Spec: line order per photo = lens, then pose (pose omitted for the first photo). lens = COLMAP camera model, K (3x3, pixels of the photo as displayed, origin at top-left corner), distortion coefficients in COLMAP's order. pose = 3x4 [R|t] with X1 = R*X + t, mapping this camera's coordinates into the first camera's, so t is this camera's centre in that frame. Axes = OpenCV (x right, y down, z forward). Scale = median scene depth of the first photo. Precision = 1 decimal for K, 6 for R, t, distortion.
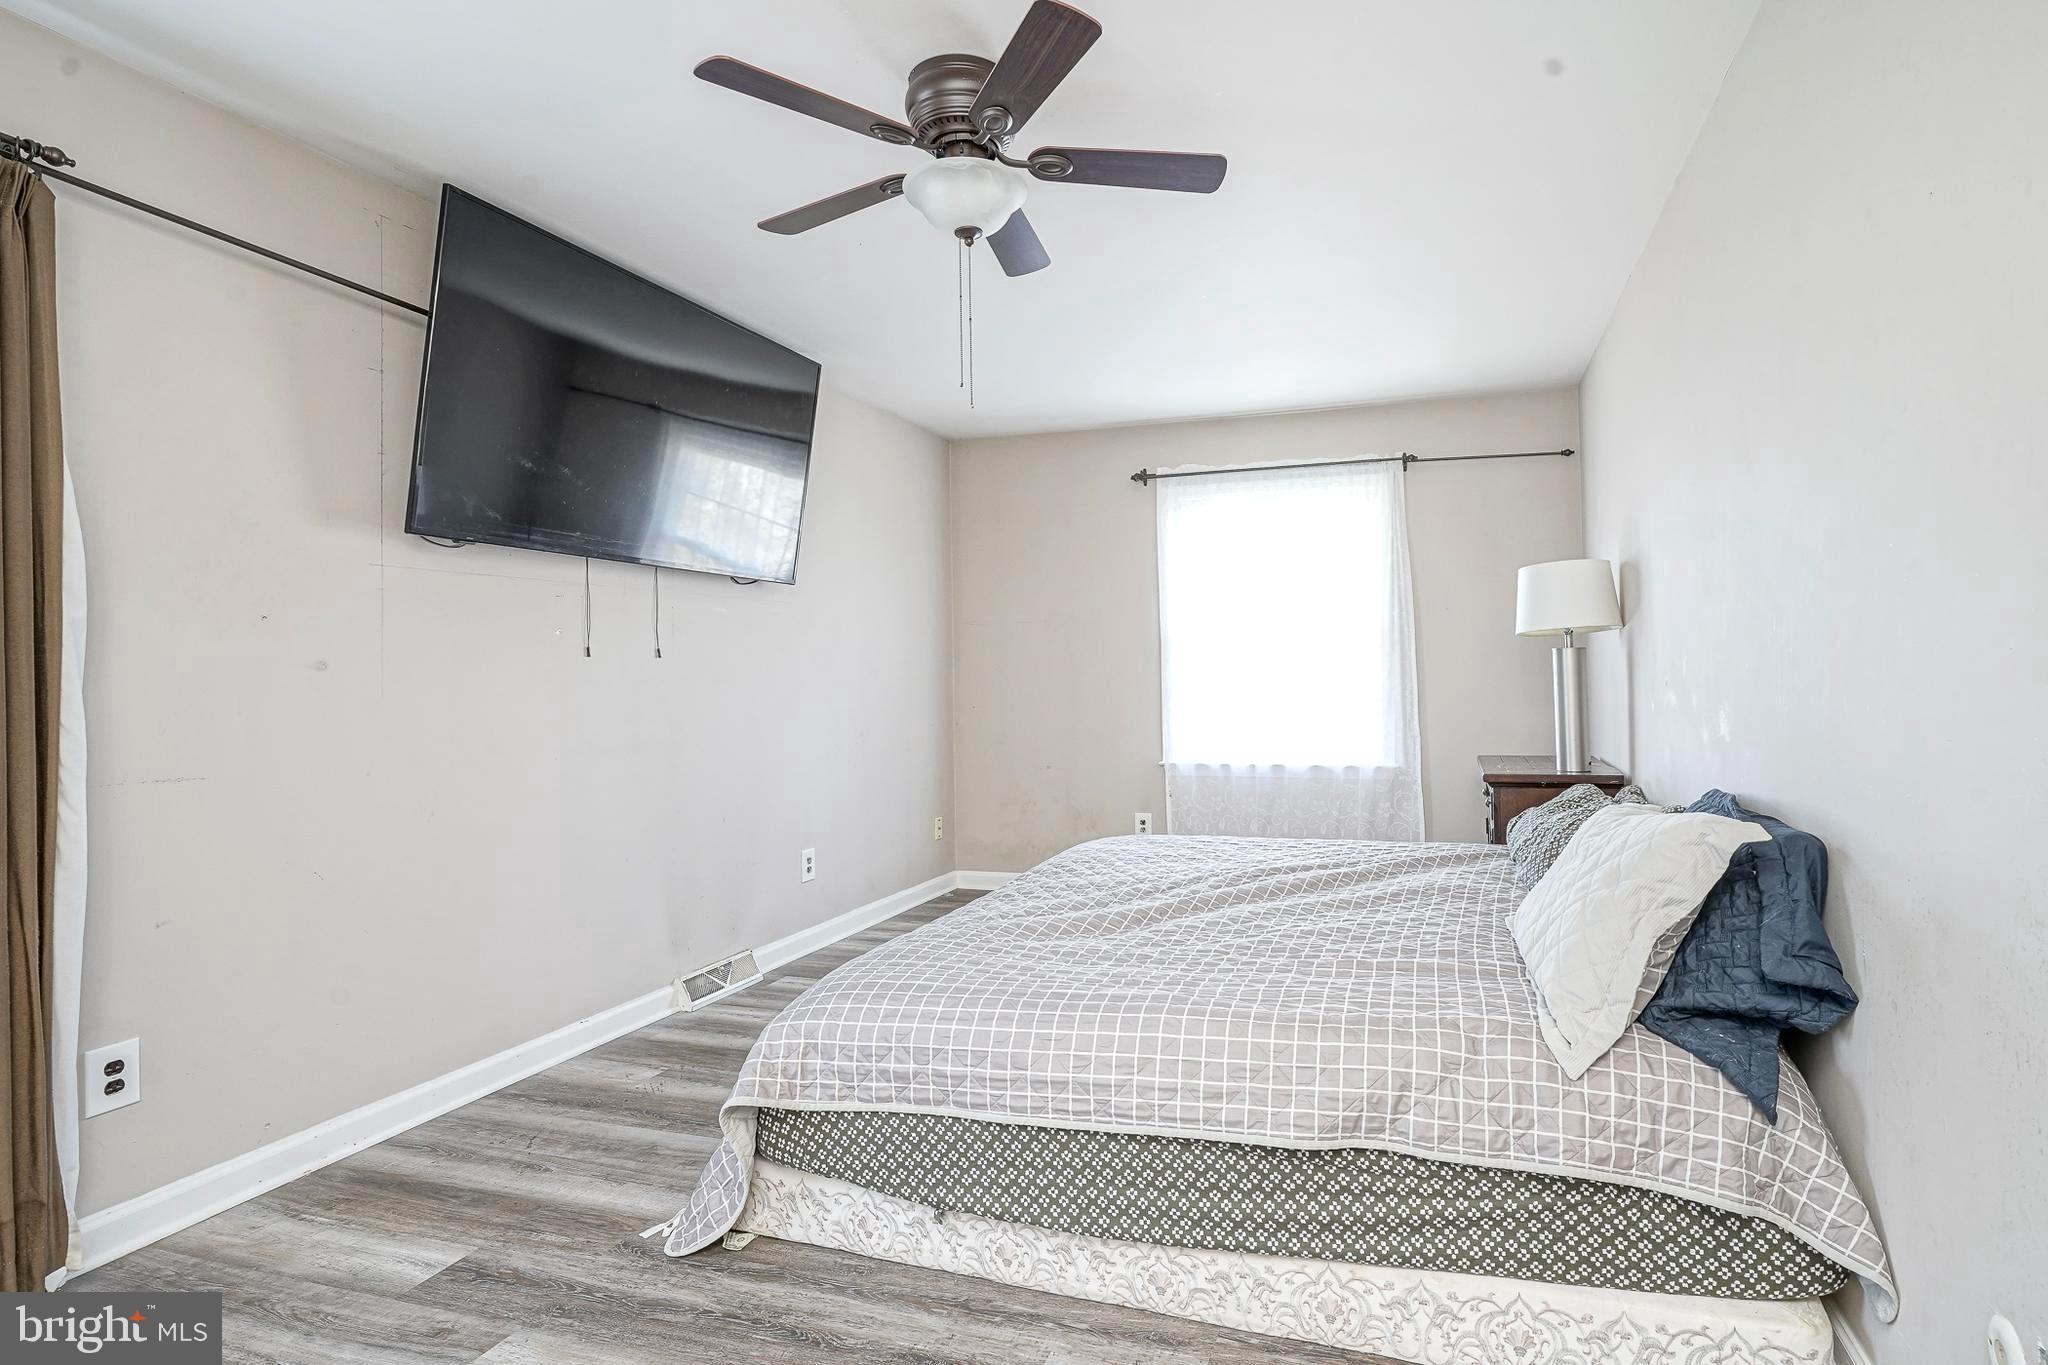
lens RADIAL K [[1049.7, 0, 978.3], [0, 1049.7, 667.2], [0, 0, 1]] dist [-0.009544, 0.000858]
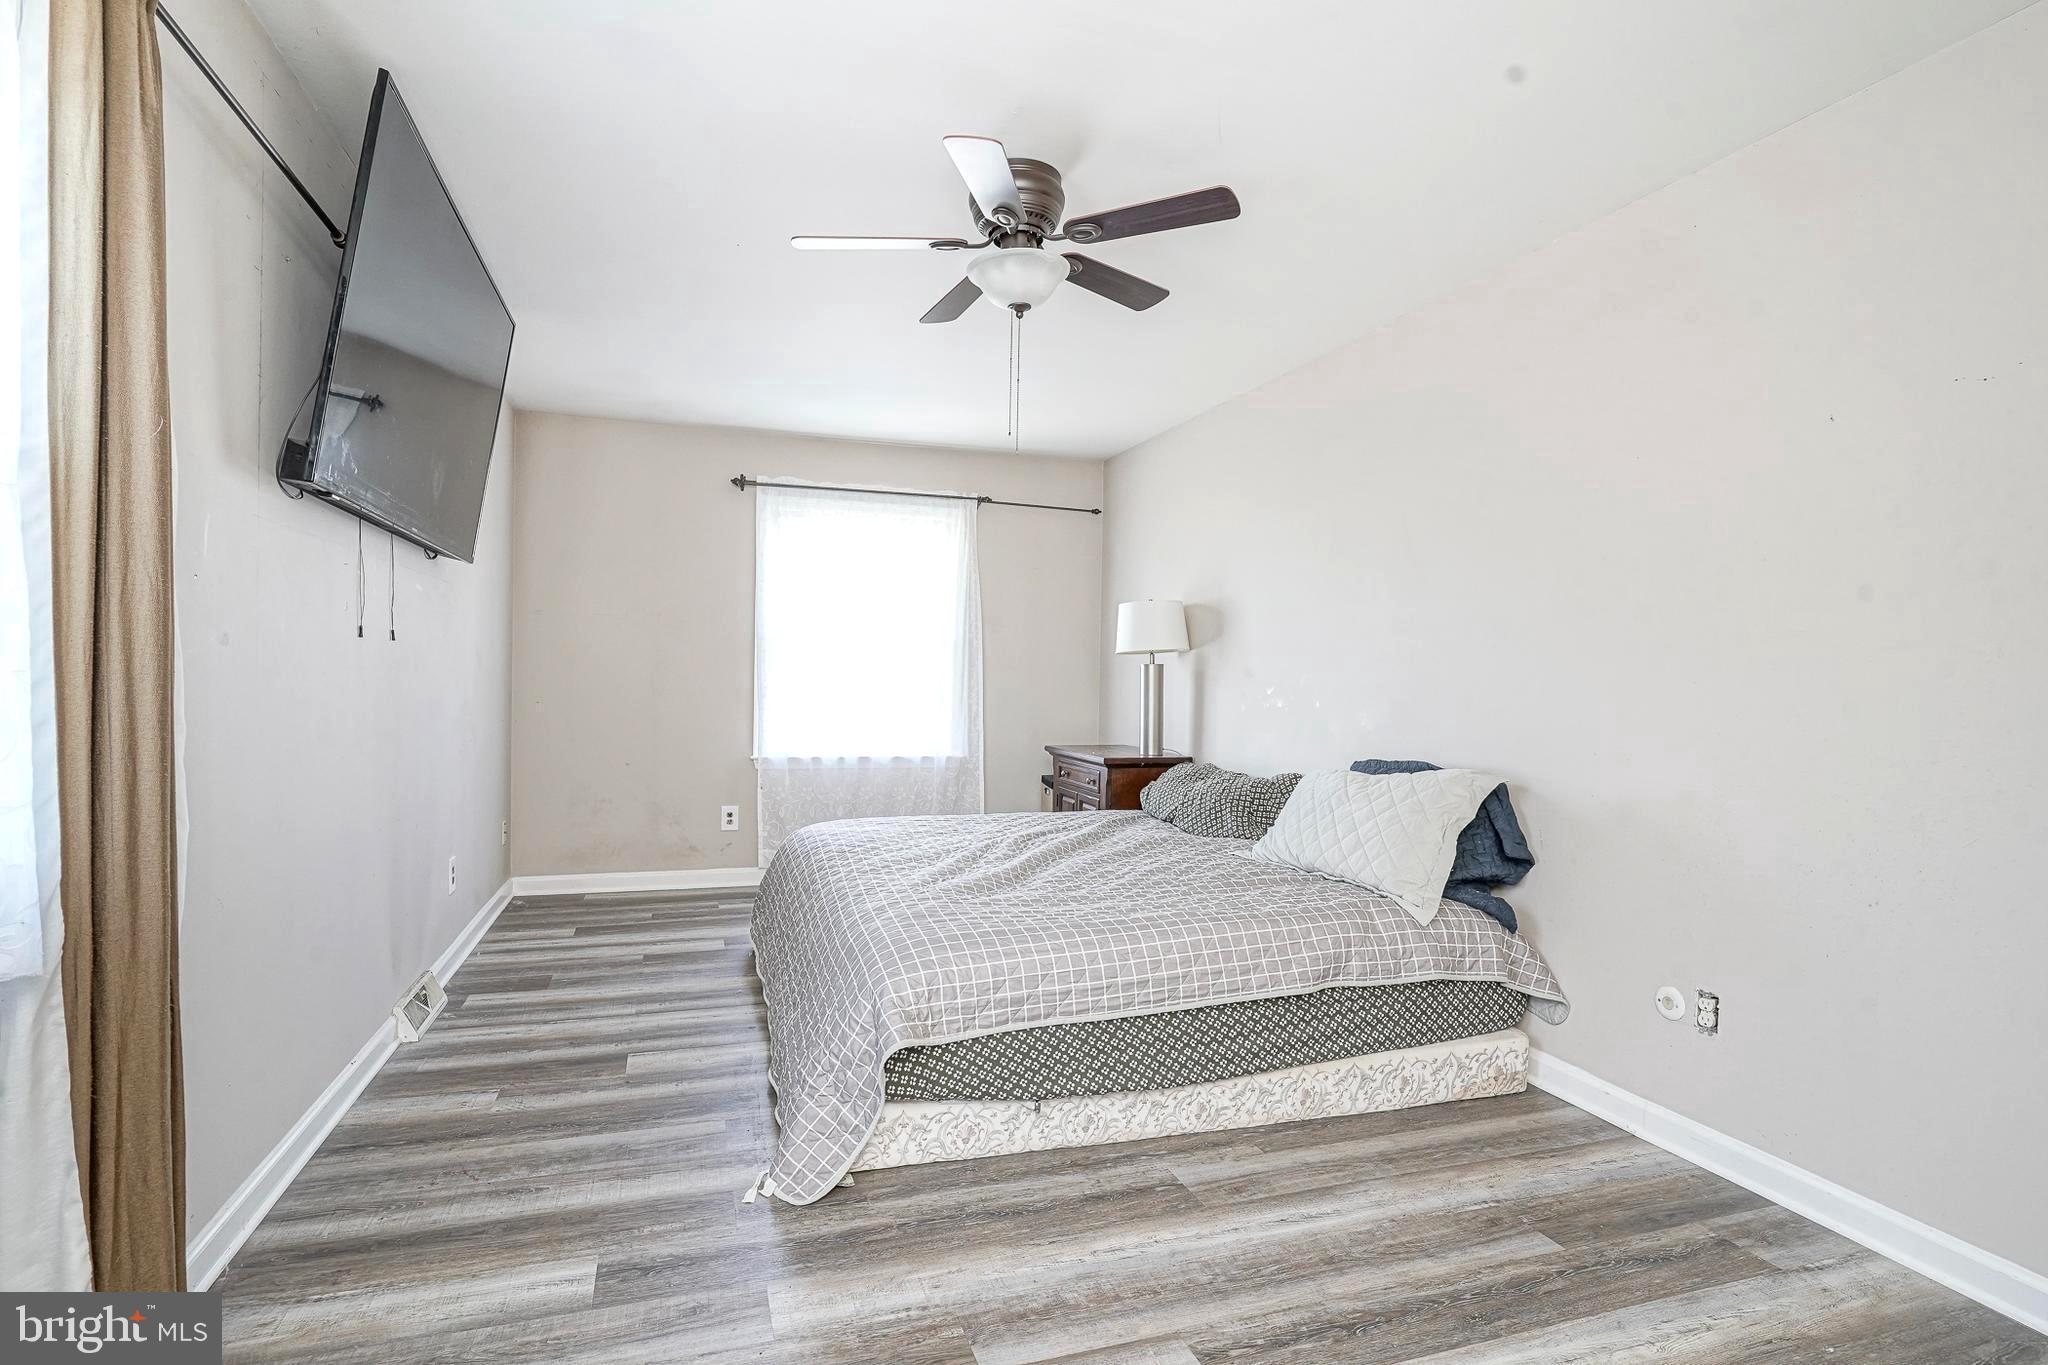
lens RADIAL K [[1023.8, 0, 1022.1], [0, 1023.8, 706.0], [0, 0, 1]] dist [-0.010255, 0.000680]
pose [[0.818478, 0.010600, 0.574441, -0.744076], [-0.032401, 0.999090, 0.027730, 0.009404], [-0.573624, -0.041309, 0.818076, 0.025160]]
